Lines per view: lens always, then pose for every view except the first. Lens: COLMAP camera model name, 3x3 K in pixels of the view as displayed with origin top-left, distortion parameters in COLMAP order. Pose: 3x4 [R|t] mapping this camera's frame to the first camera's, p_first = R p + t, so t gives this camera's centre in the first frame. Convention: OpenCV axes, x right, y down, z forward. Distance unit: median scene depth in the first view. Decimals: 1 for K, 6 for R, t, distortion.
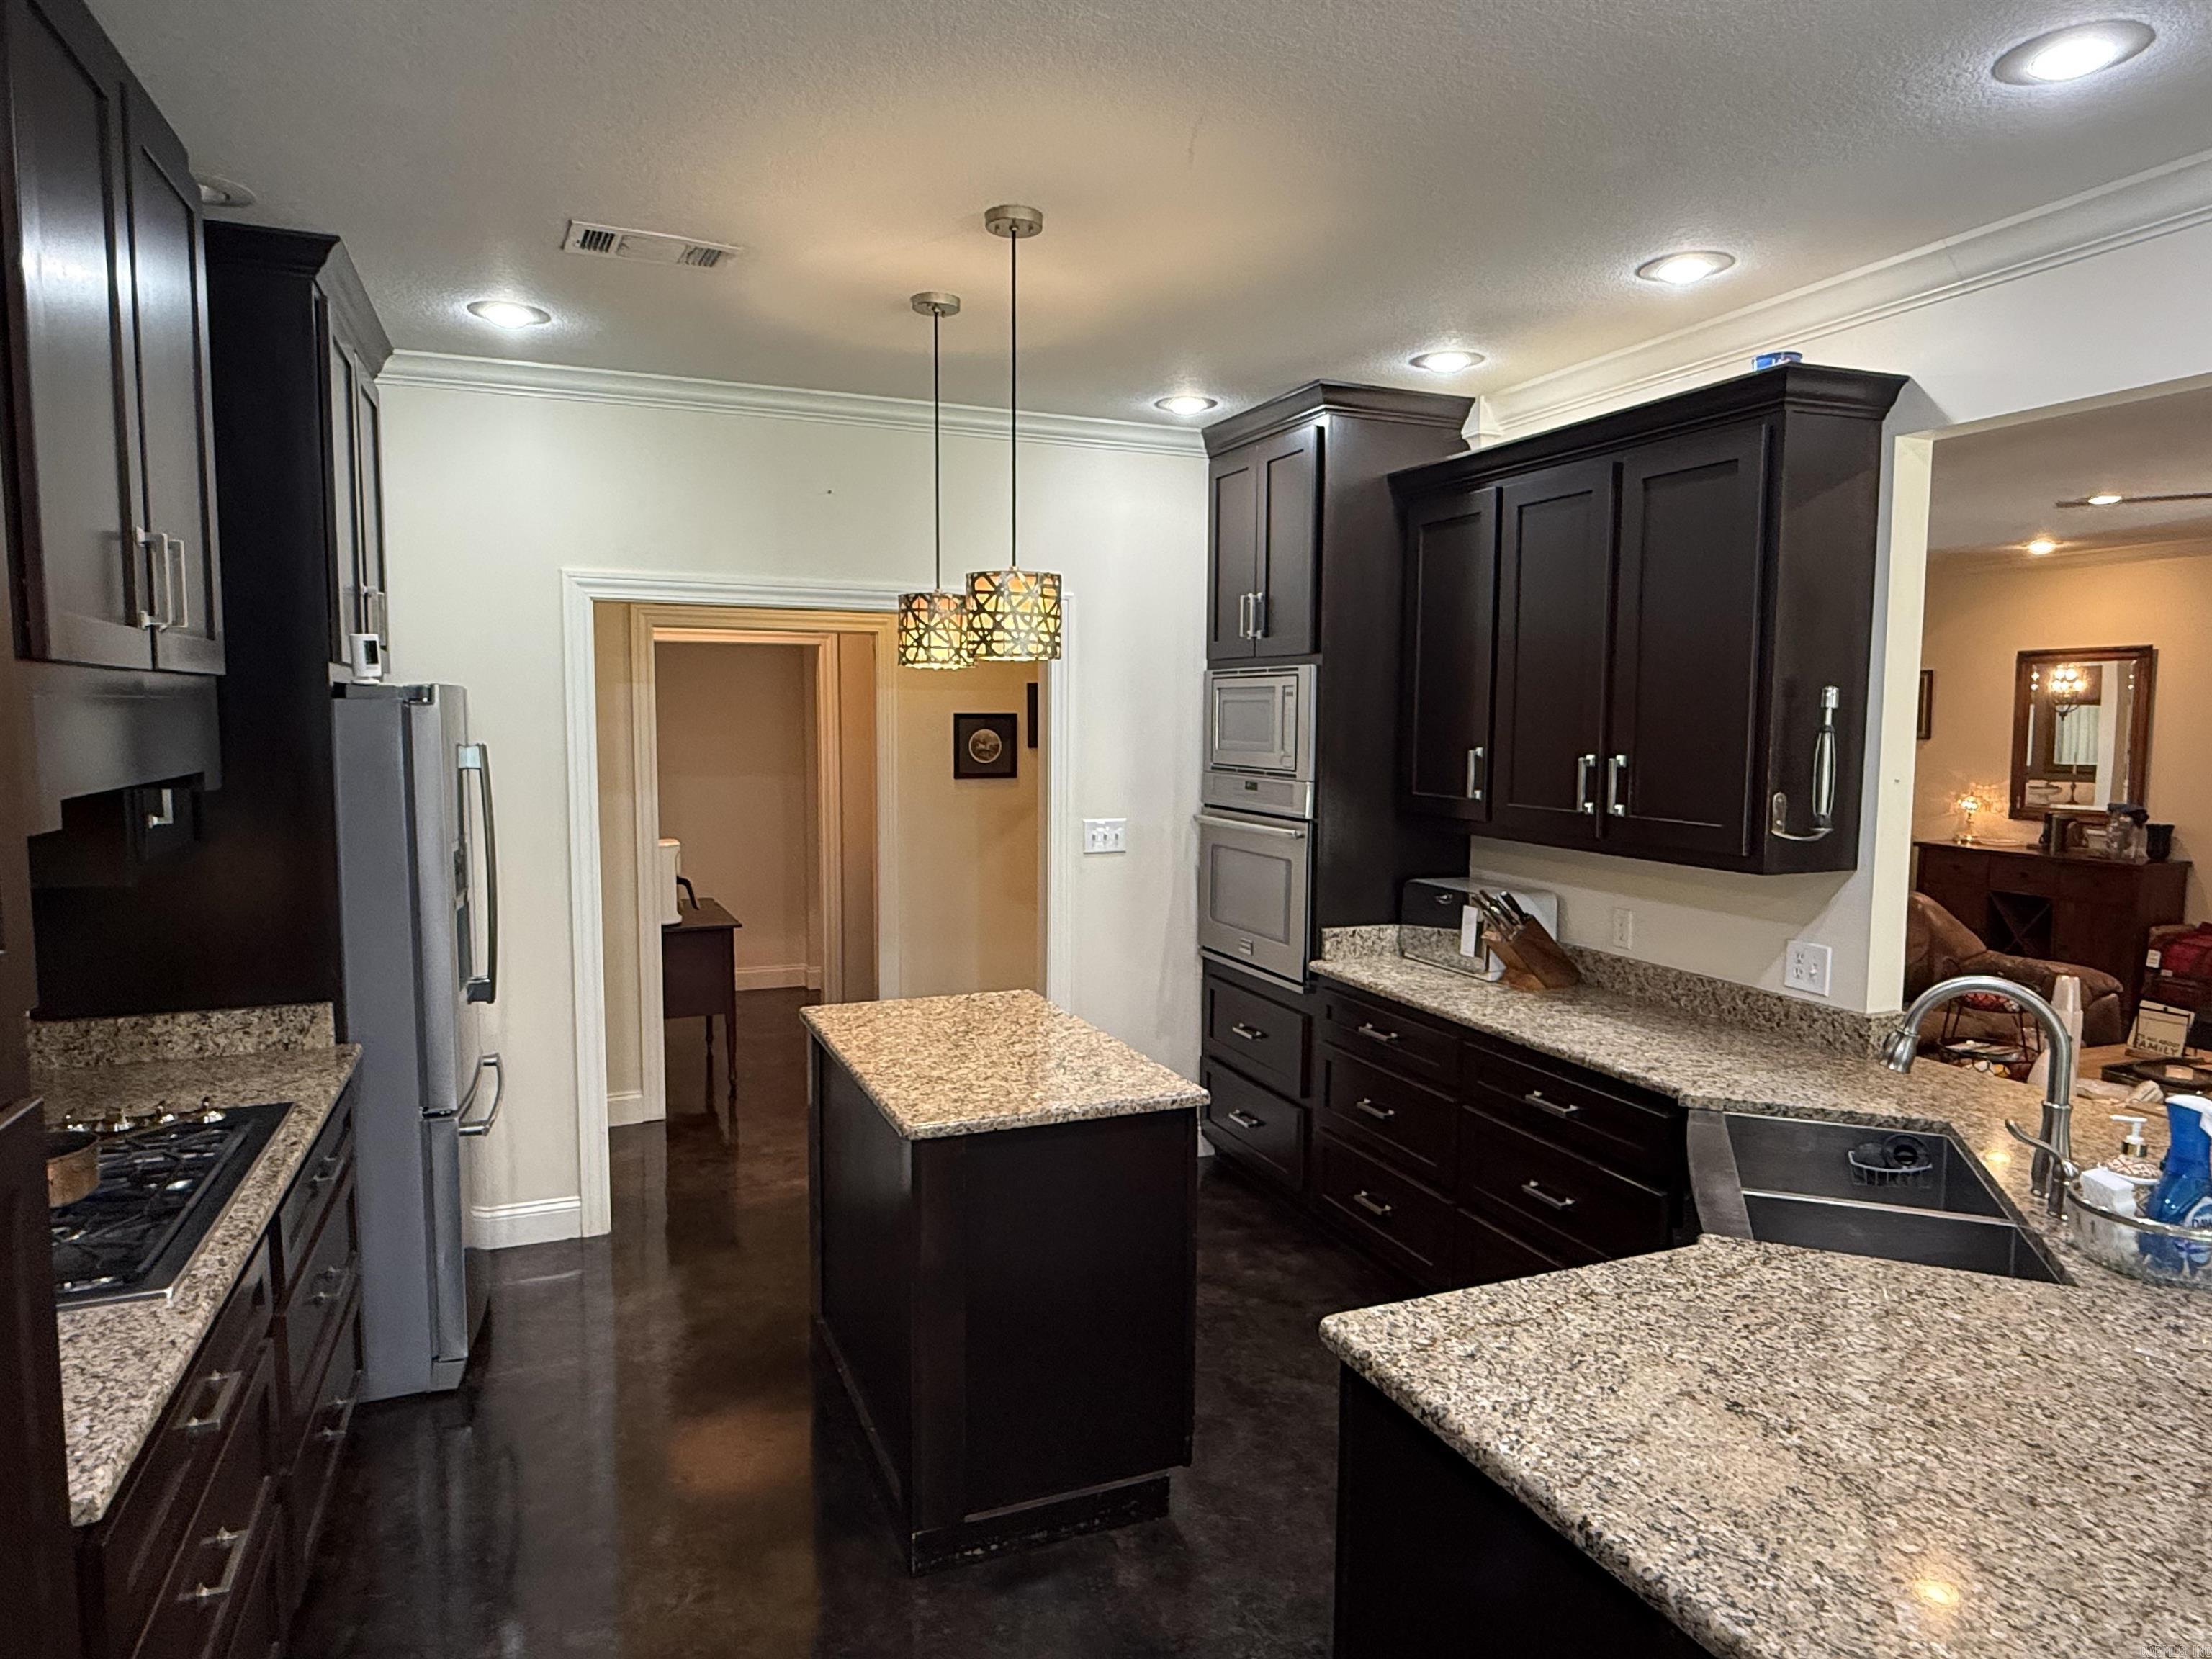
lens RADIAL K [[1317.0, 0, 1096.7], [0, 1317.0, 825.6], [0, 0, 1]] dist [-0.003622, 0.001765]
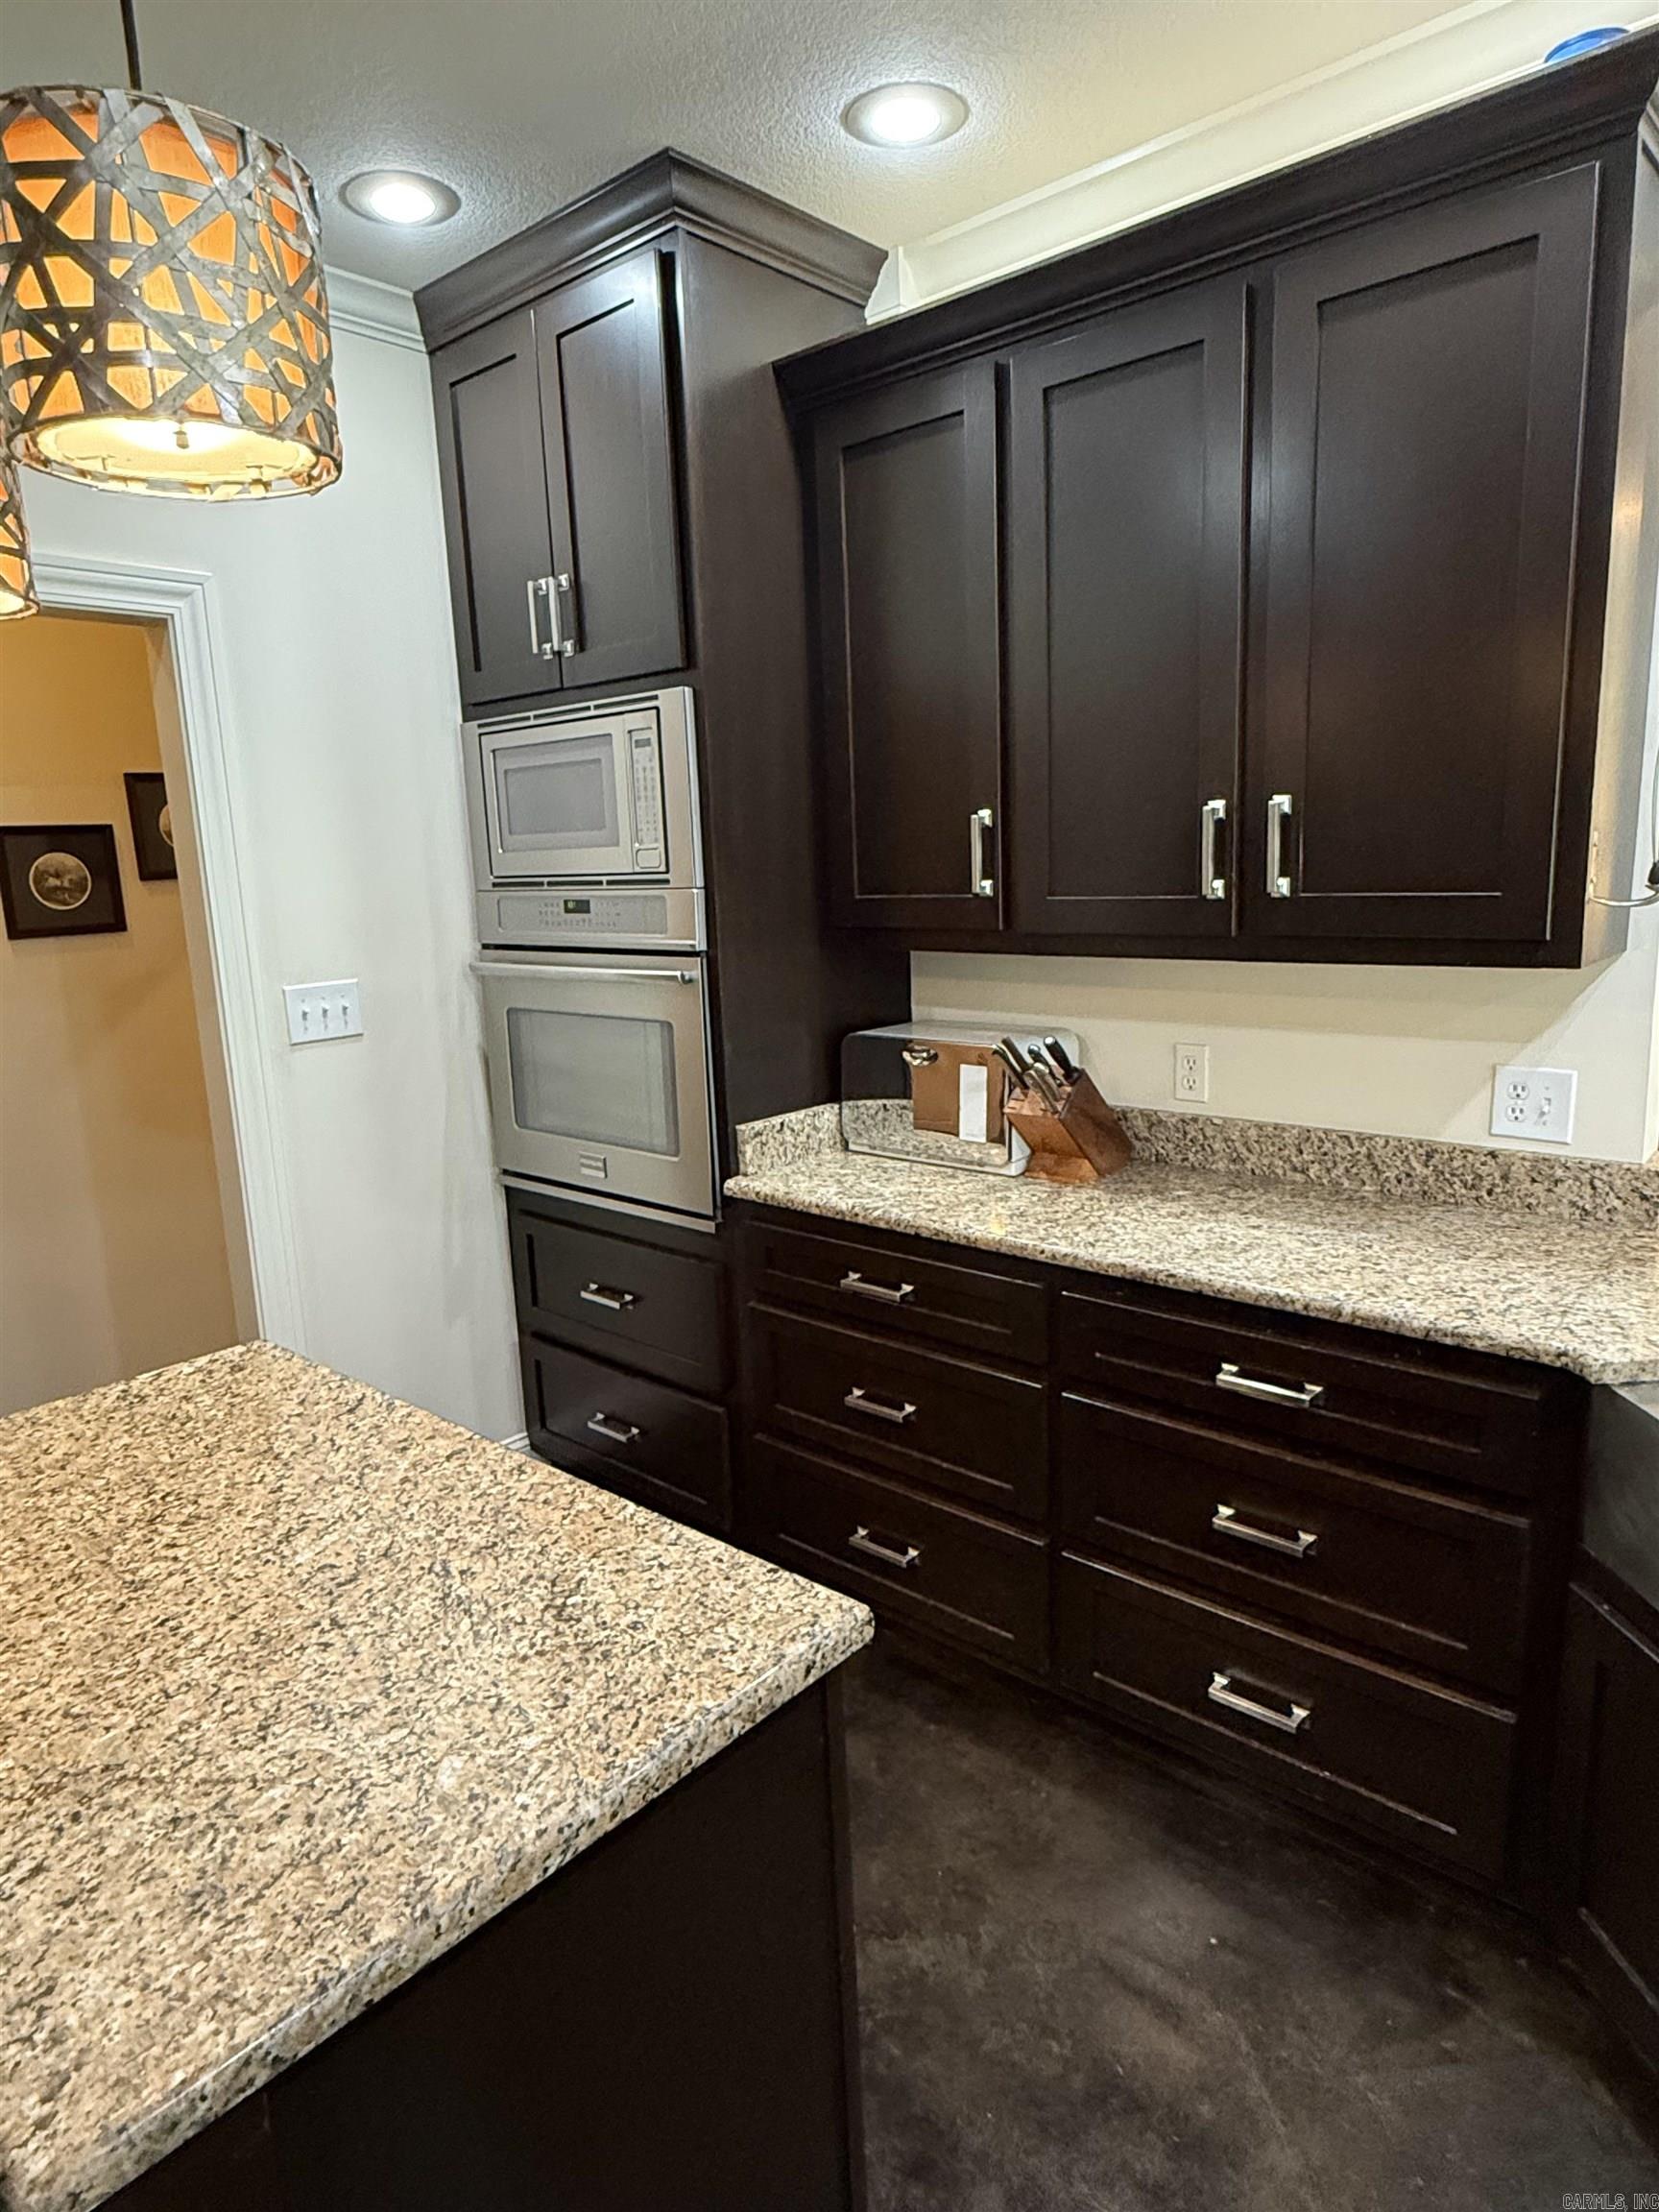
lens RADIAL K [[1317.0, 0, 833.6], [0, 1317.0, 1108.7], [0, 0, 1]] dist [-0.003622, 0.001765]
pose [[0.896757, -0.126413, 0.424083, -0.053618], [0.083662, 0.989478, 0.118040, 0.000708], [-0.434542, -0.070373, 0.897898, 0.451122]]
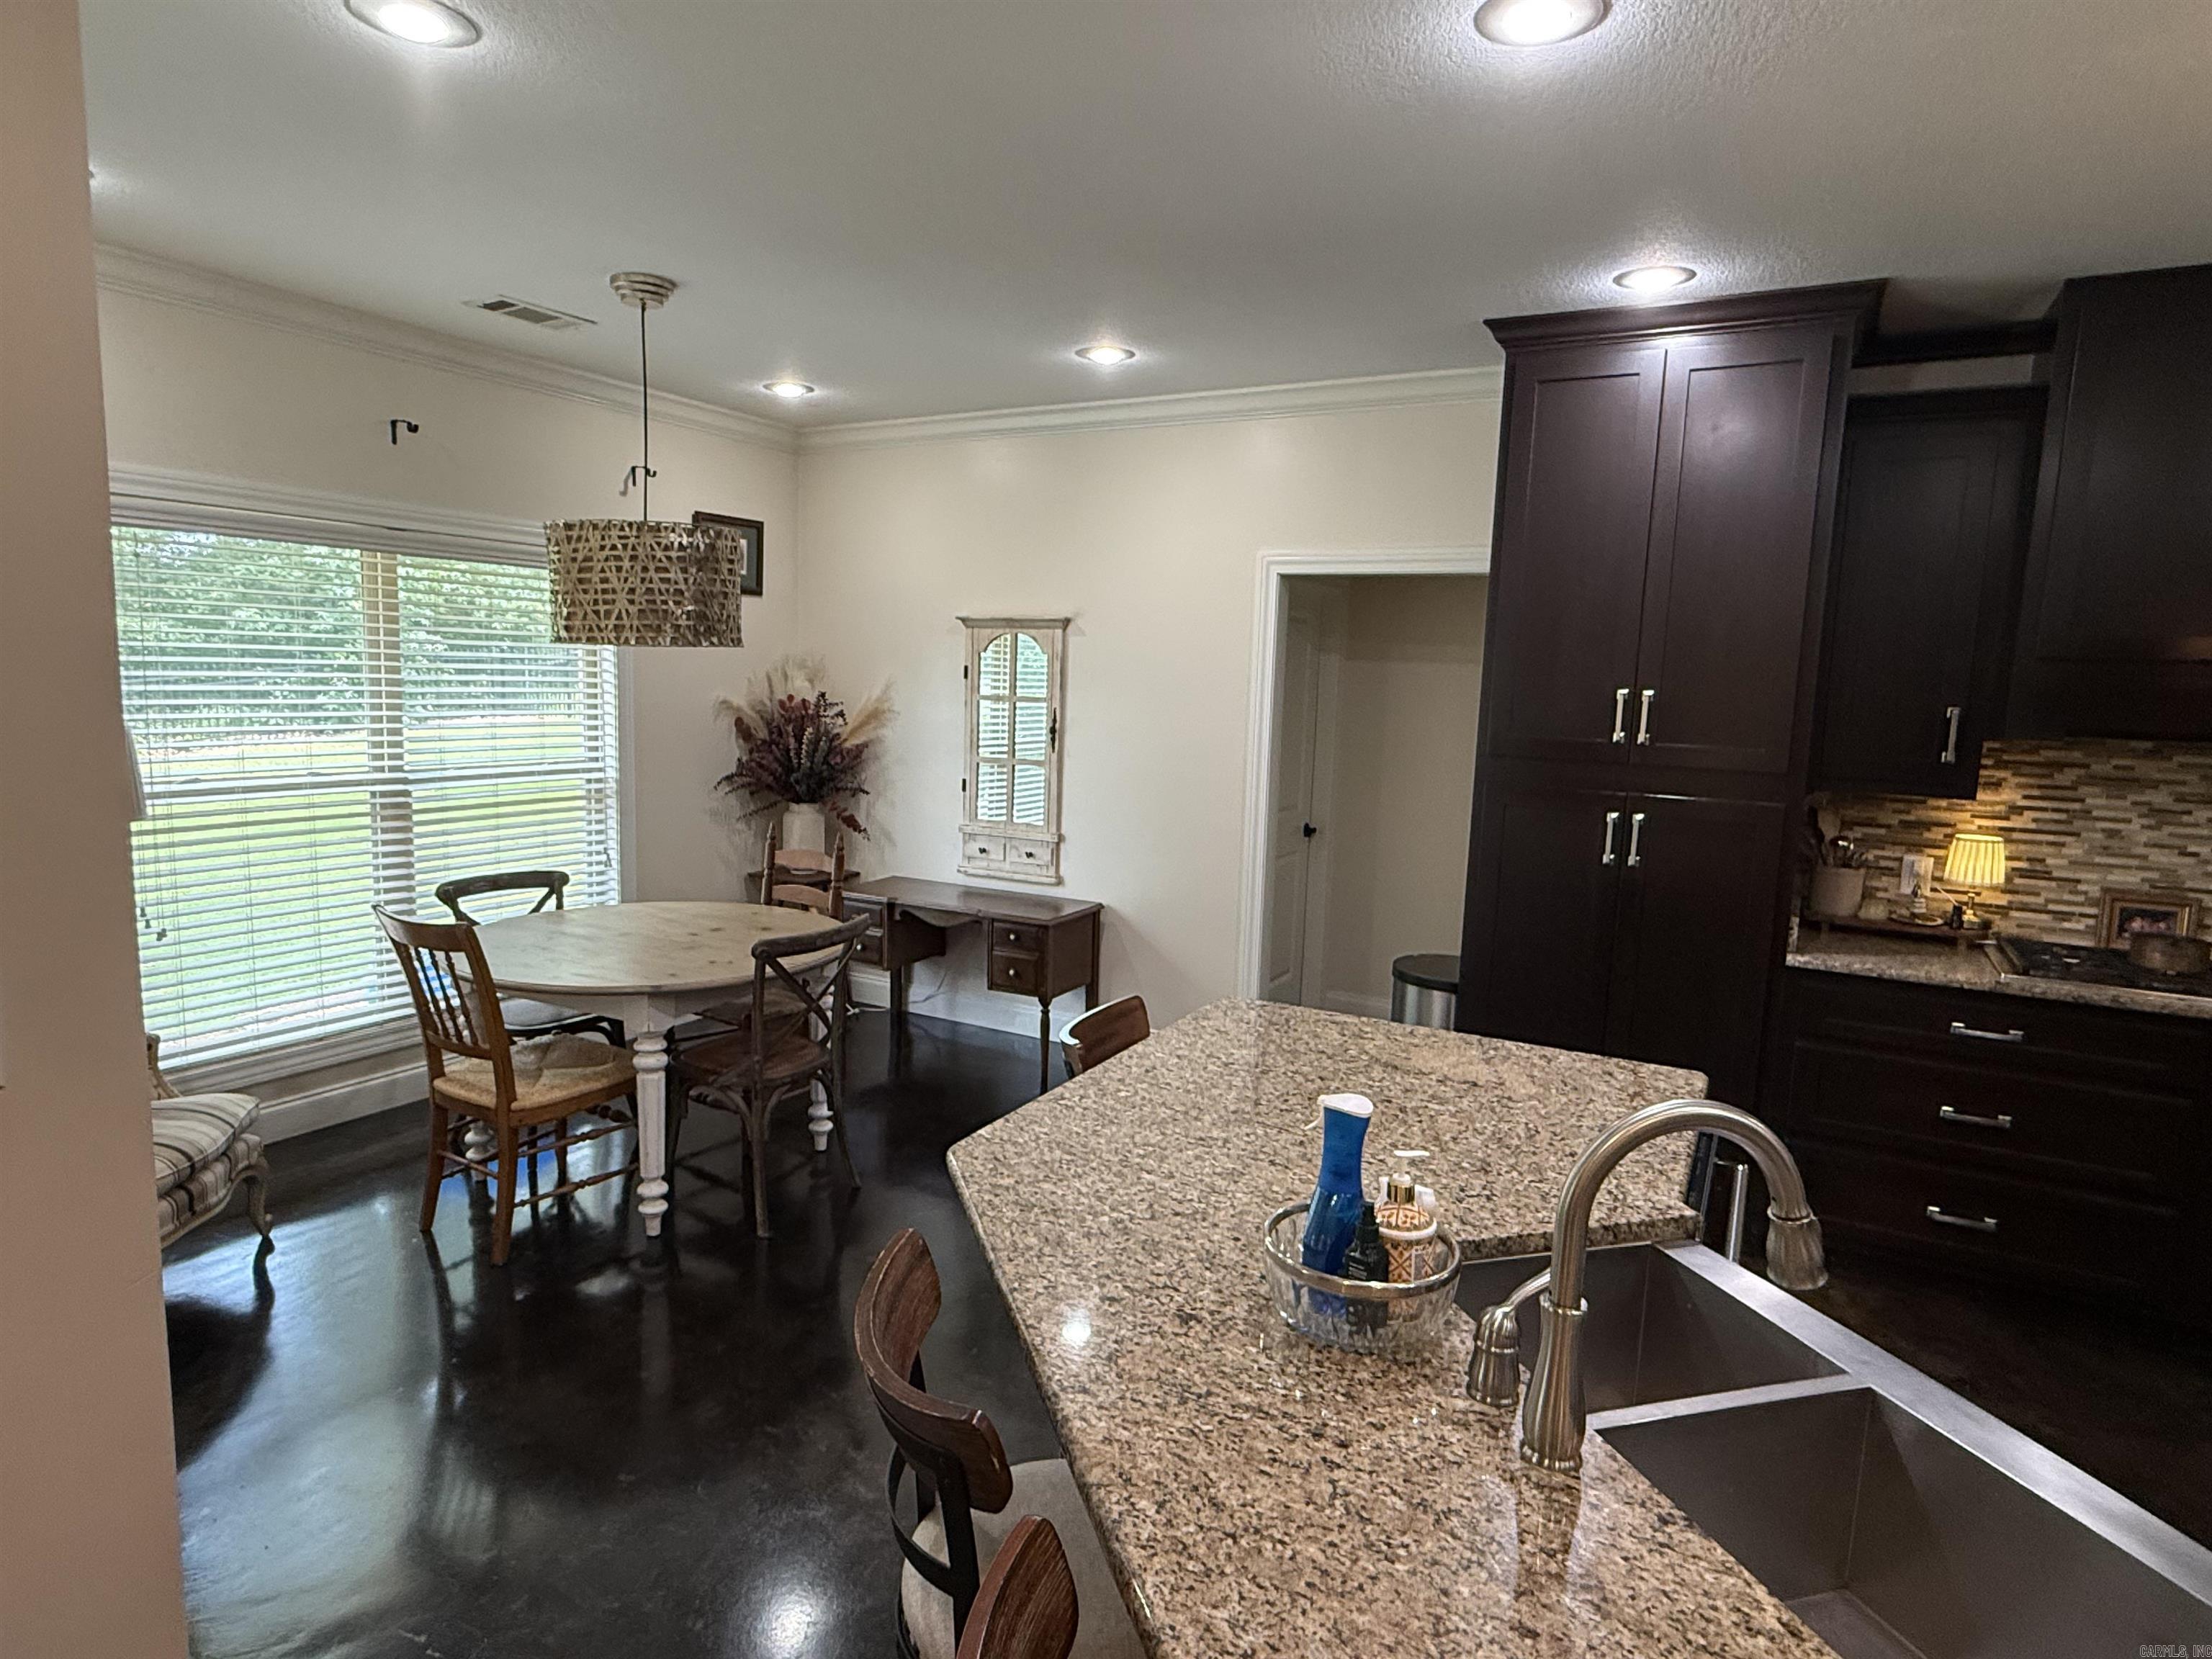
lens RADIAL K [[1231.4, 0, 1105.3], [0, 1231.4, 831.3], [0, 0, 1]] dist [0.002157, -0.000042]
pose [[-0.783060, 0.049556, -0.619969, 0.665384], [-0.090461, 0.977145, 0.192364, -0.041227], [0.615332, 0.206716, -0.760681, 0.683601]]
